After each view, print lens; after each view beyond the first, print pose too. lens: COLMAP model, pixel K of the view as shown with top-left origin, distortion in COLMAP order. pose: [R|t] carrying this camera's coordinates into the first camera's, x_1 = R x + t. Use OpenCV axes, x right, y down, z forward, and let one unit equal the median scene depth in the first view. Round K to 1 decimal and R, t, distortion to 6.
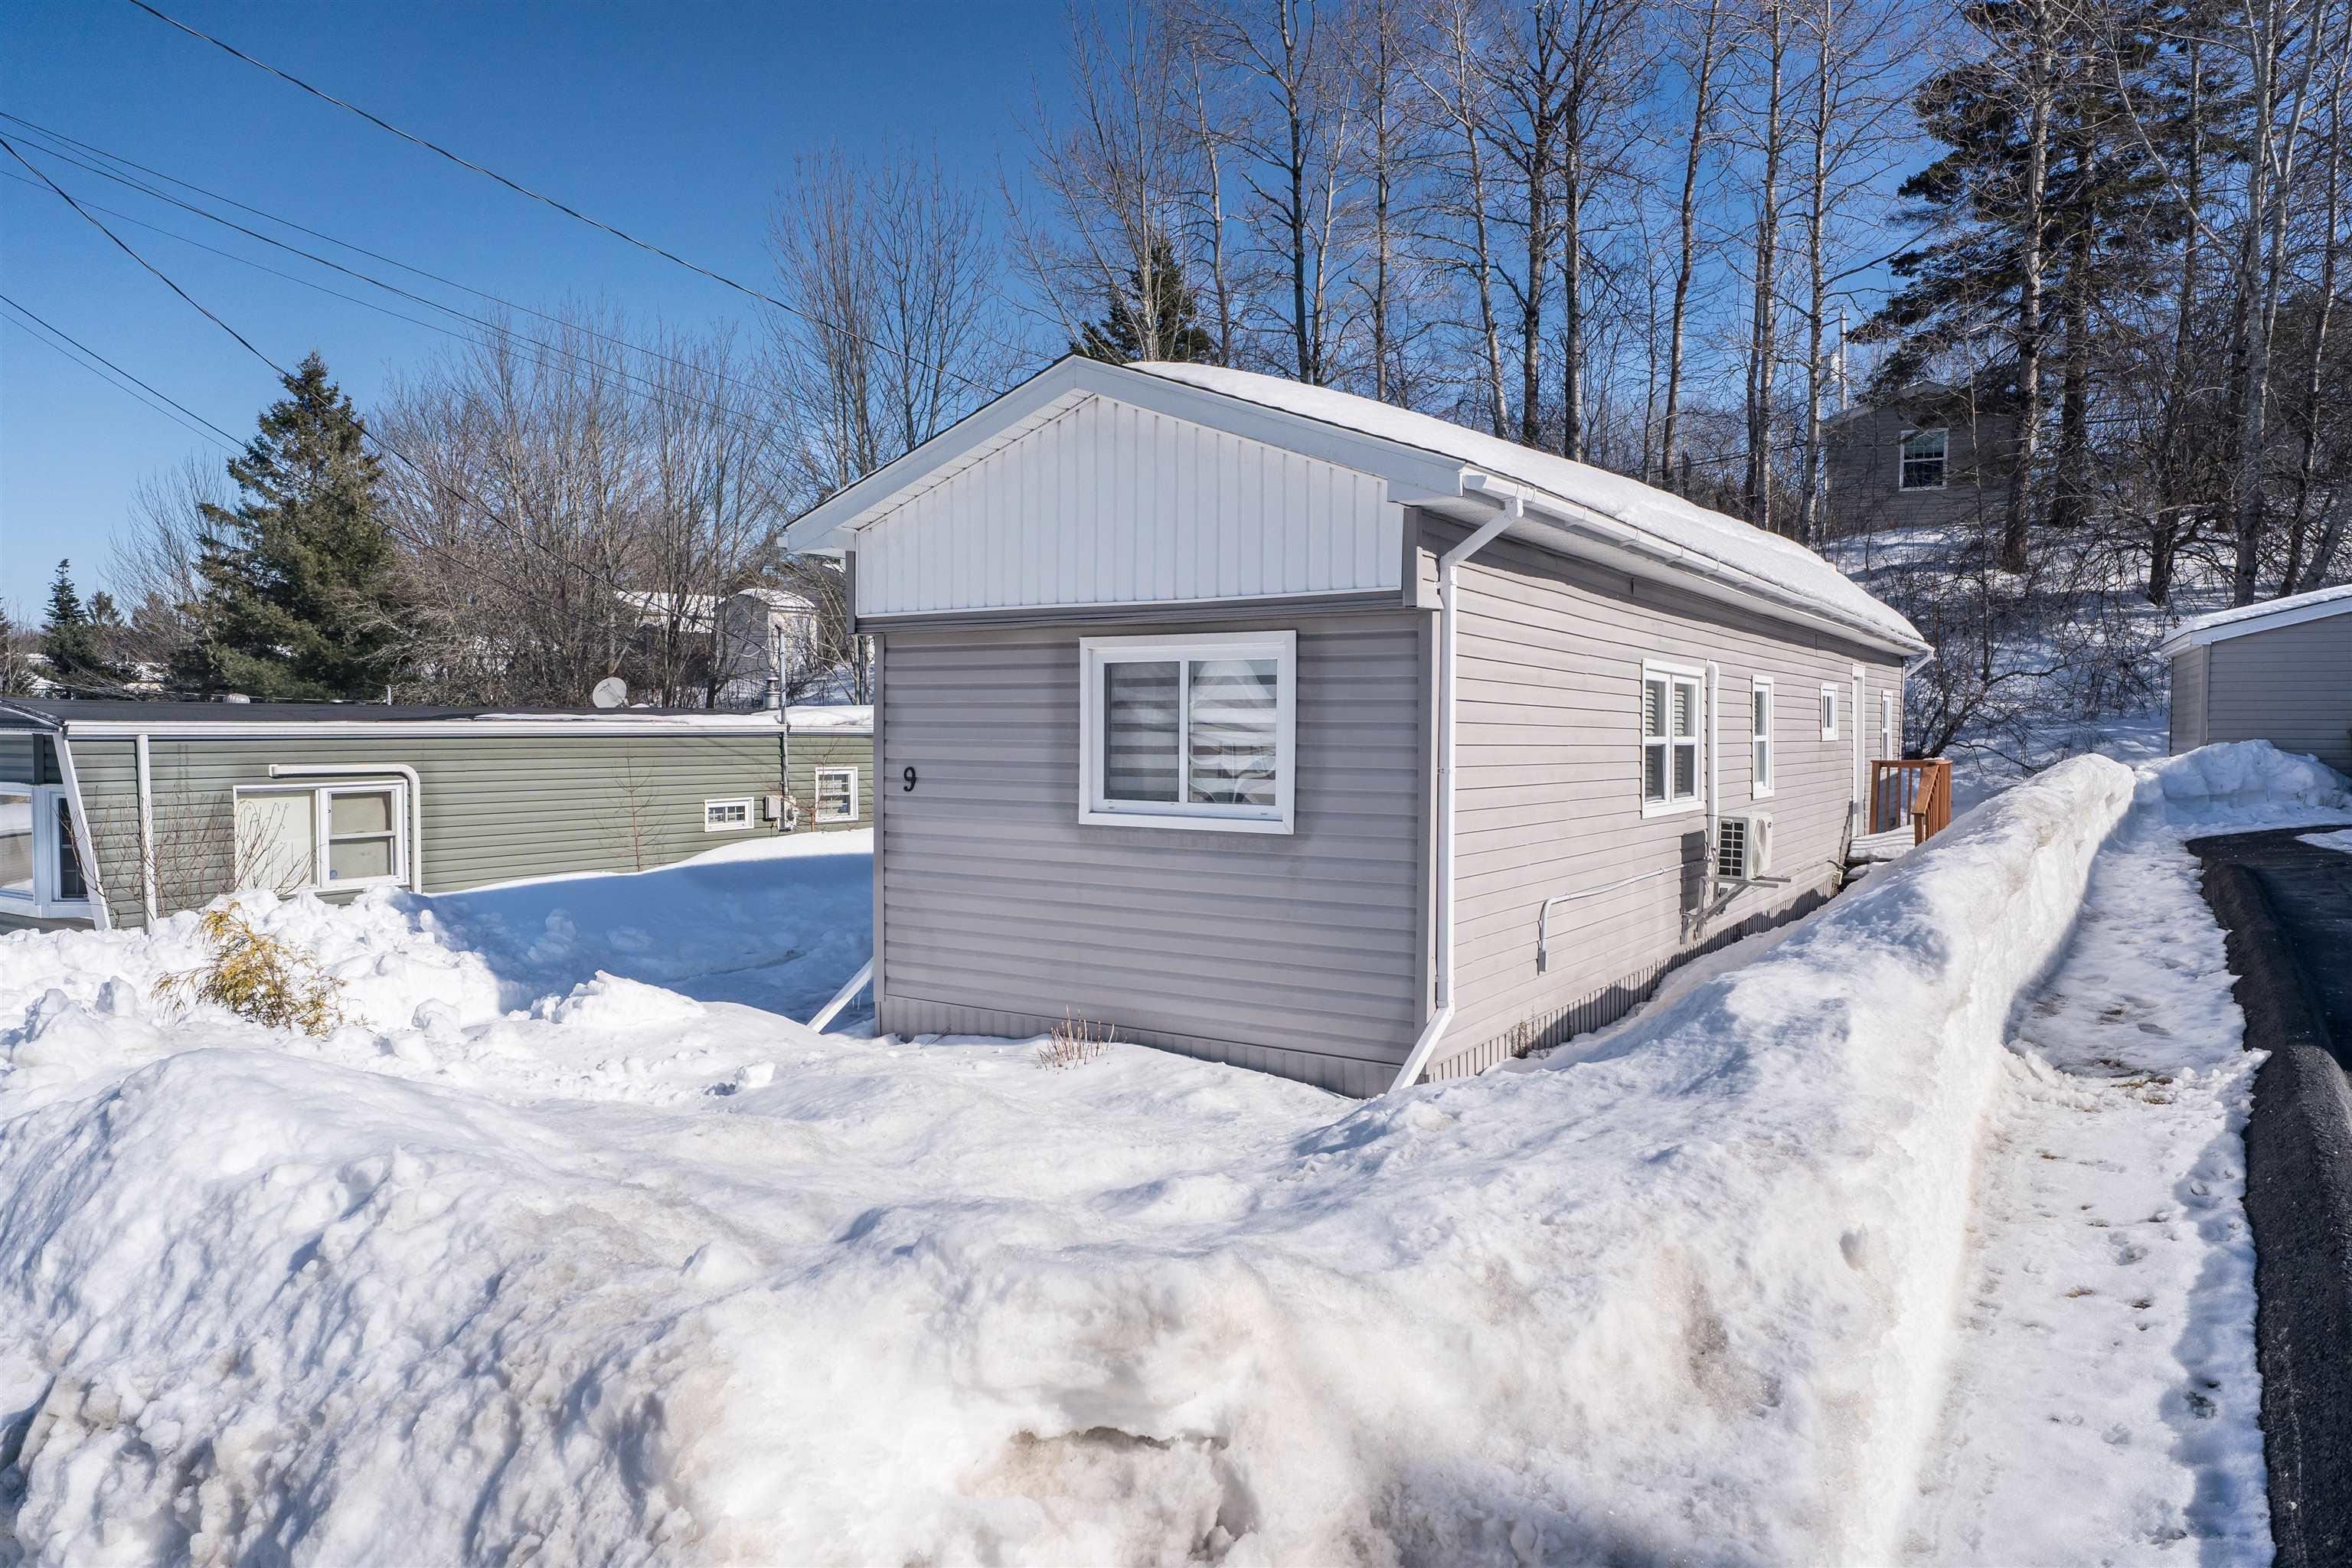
lens RADIAL K [[1532.1, 0, 1154.6], [0, 1532.1, 787.3], [0, 0, 1]] dist [-0.001878, 0.007140]
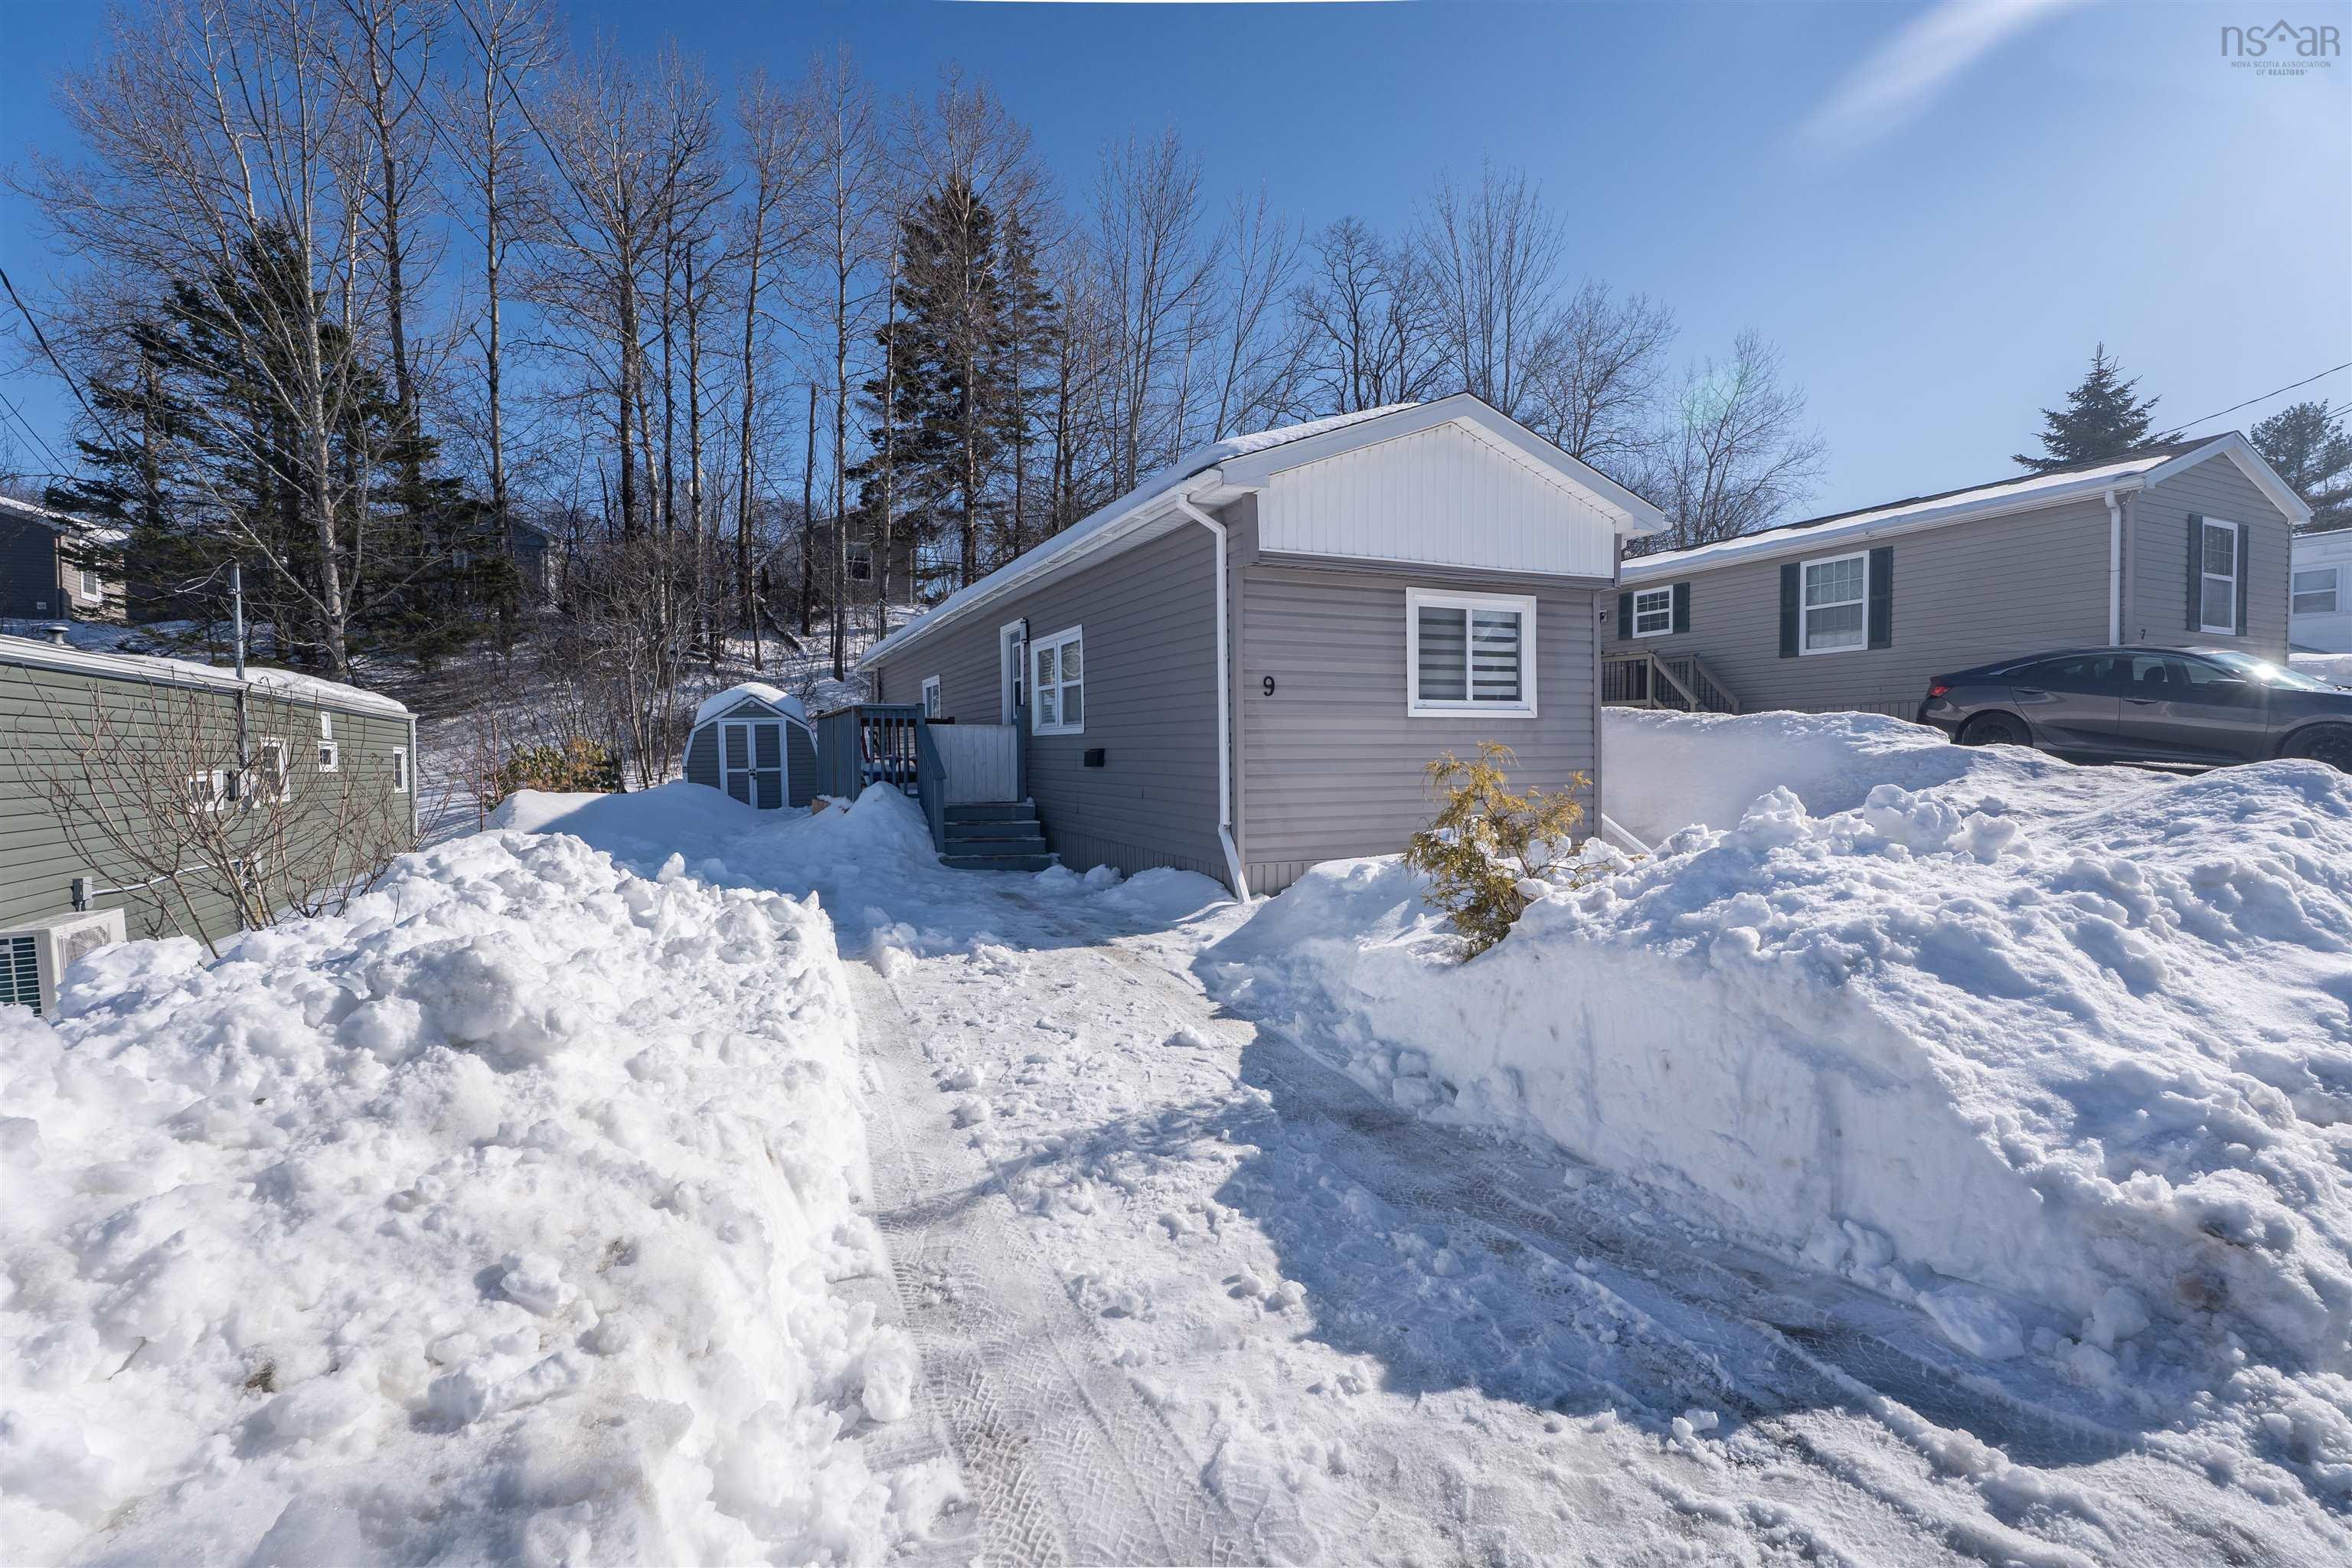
lens RADIAL K [[1054.3, 0, 1161.0], [0, 1054.3, 784.1], [0, 0, 1]] dist [0.003220, -0.000116]
pose [[0.545679, -0.034123, 0.837299, -0.974837], [0.045736, 0.998894, 0.010902, 0.063508], [-0.836745, 0.032346, 0.546636, 0.634831]]
